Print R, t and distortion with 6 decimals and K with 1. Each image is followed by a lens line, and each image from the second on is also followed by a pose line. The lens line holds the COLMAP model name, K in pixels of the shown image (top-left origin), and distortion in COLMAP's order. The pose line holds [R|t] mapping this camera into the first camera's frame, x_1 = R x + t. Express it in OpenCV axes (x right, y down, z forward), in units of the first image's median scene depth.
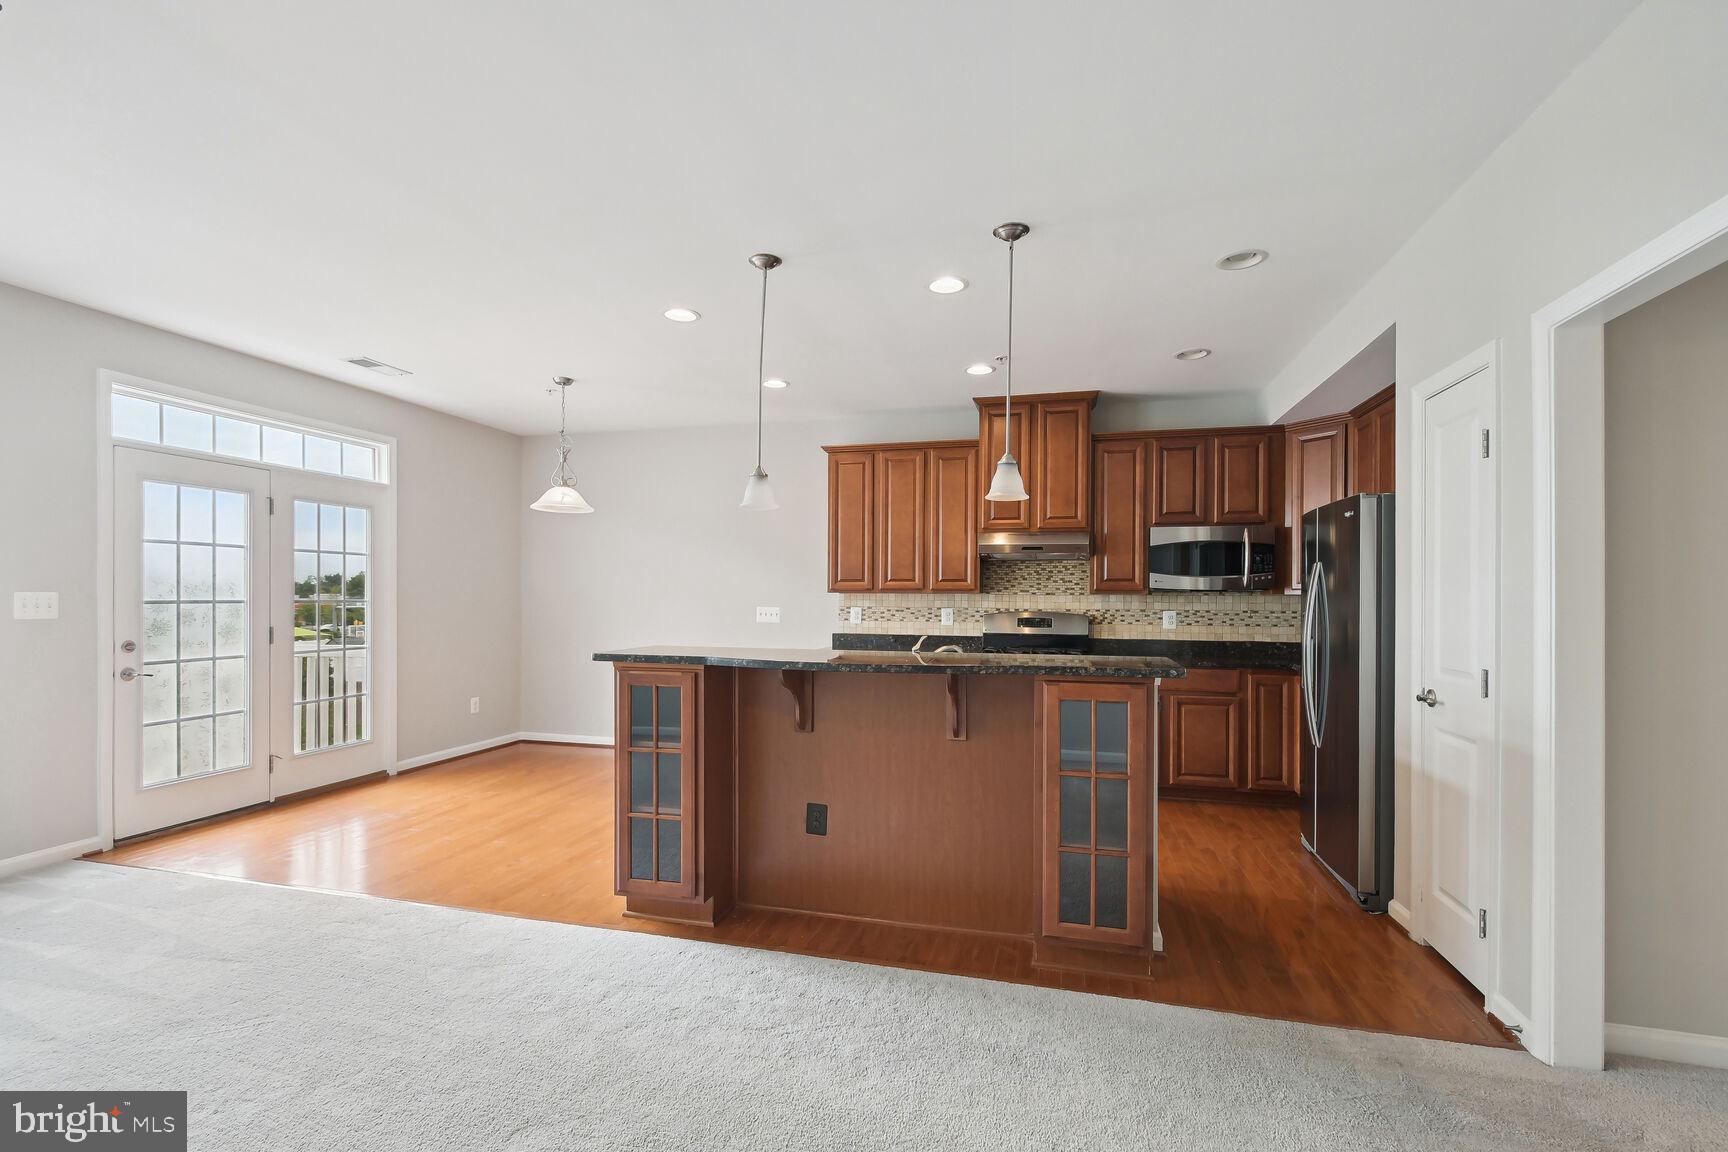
lens RADIAL K [[766.3, 0, 858.8], [0, 766.3, 599.6], [0, 0, 1]] dist [-0.001188, -0.000184]
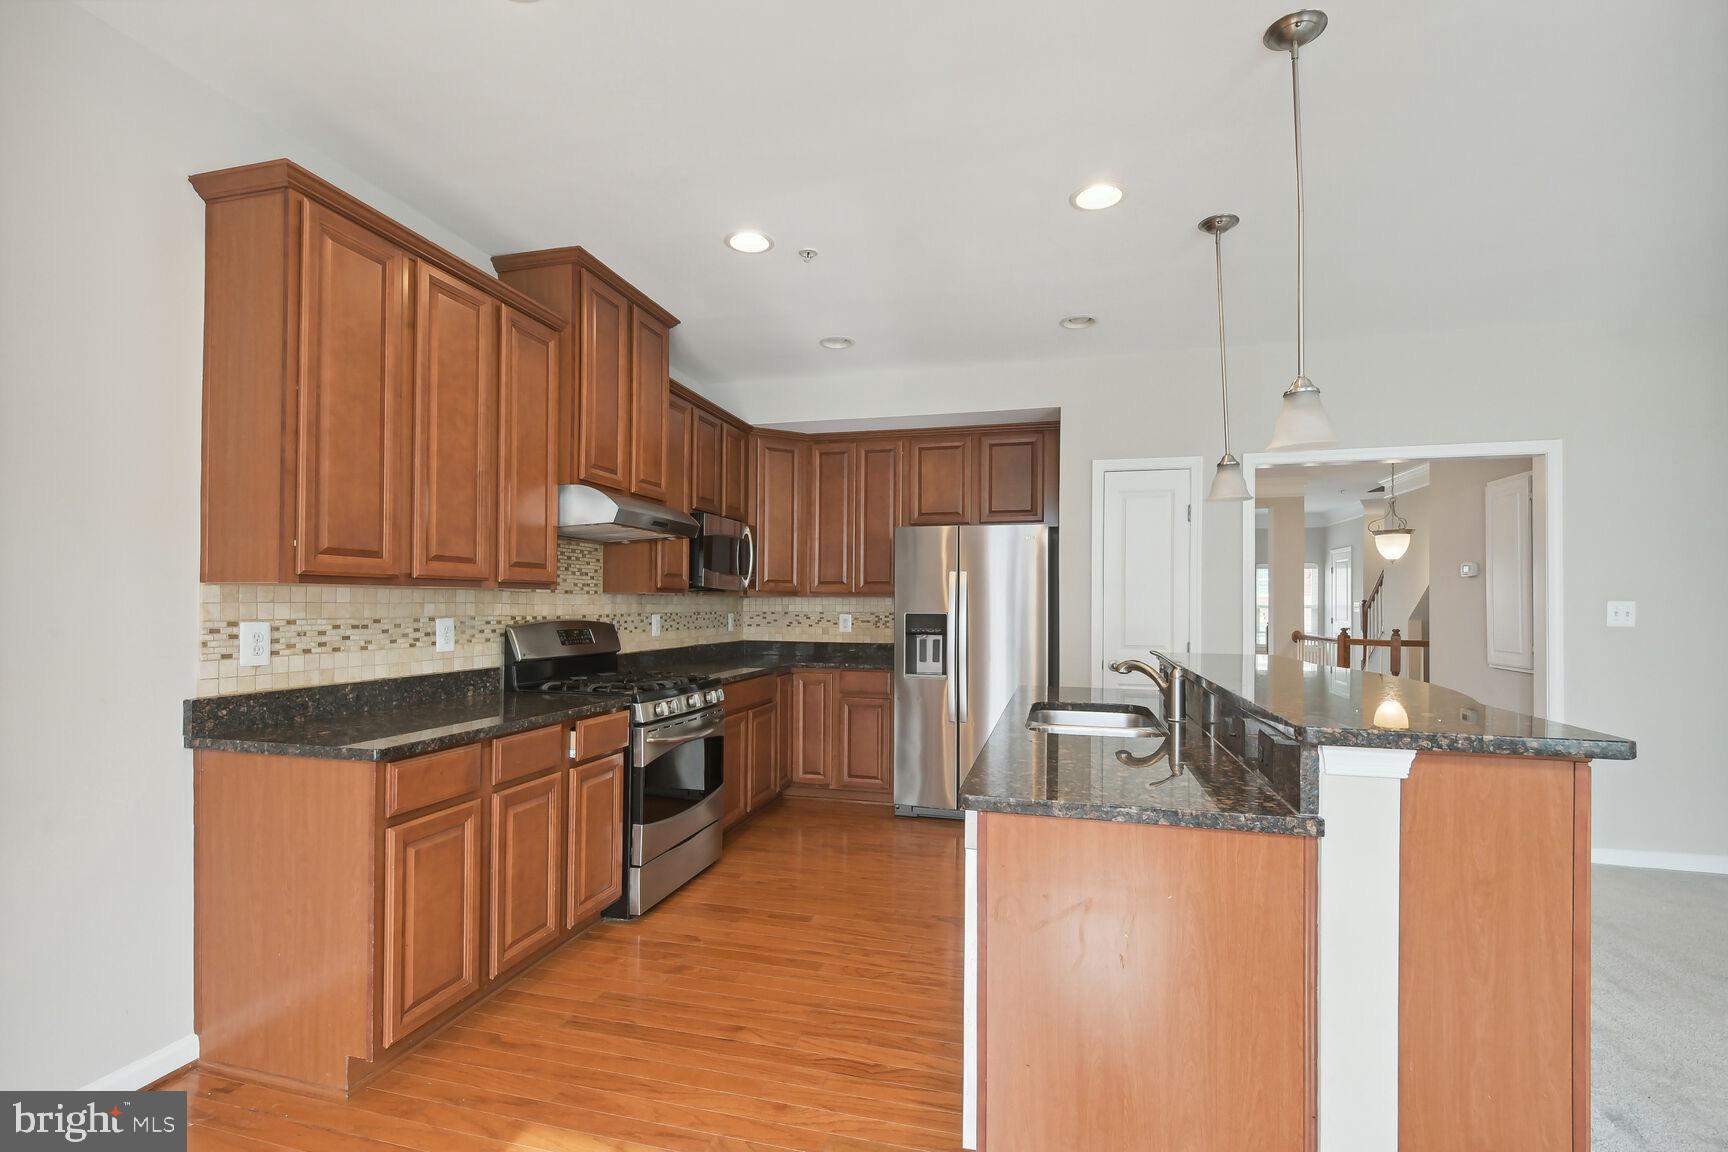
lens RADIAL K [[766.3, 0, 858.8], [0, 766.3, 599.6], [0, 0, 1]] dist [-0.001188, -0.000184]
pose [[0.006260, -0.000722, 0.999980, -0.402818], [-0.003769, 0.999993, 0.000746, -0.002373], [-0.999973, -0.003774, 0.006257, 0.755731]]
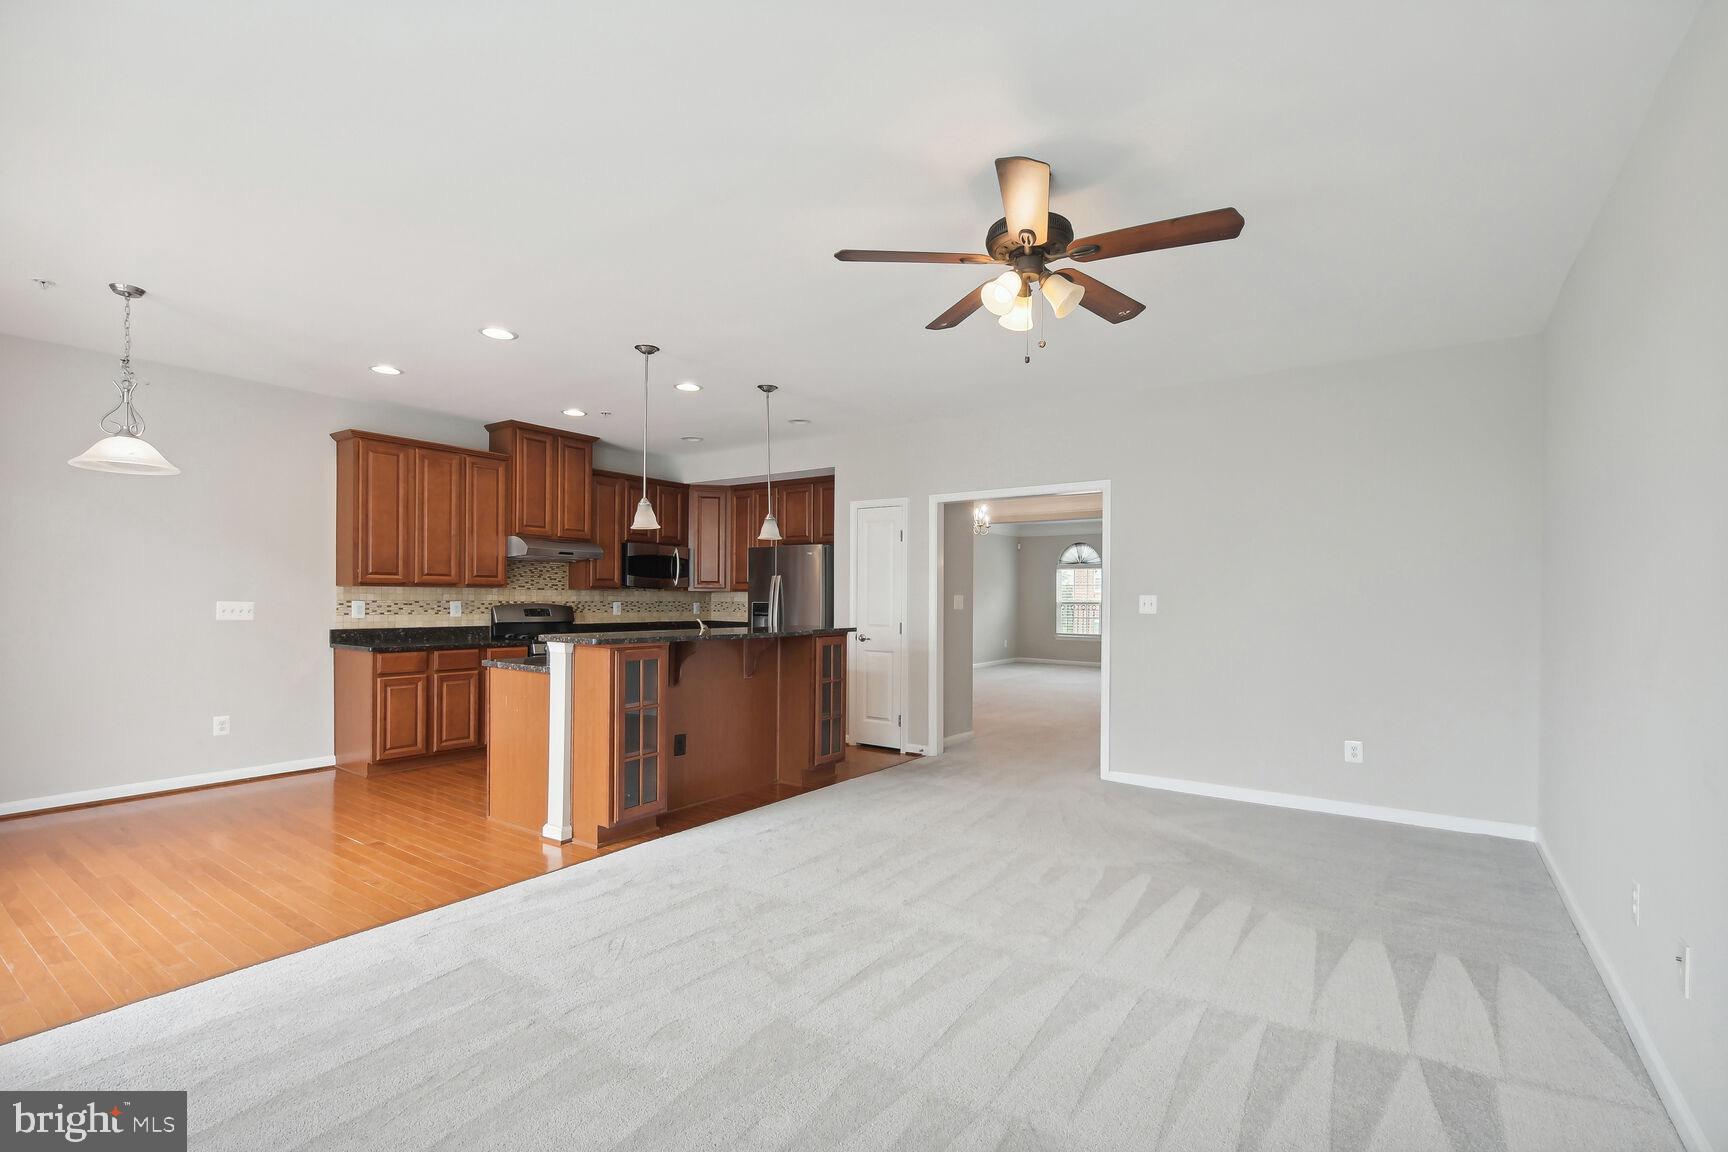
lens RADIAL K [[766.3, 0, 858.8], [0, 766.3, 599.6], [0, 0, 1]] dist [-0.001188, -0.000184]
pose [[0.359586, -0.005242, 0.933097, -0.715377], [-0.005894, 0.999952, 0.007889, -0.003012], [-0.933093, -0.008336, 0.359538, 0.086712]]
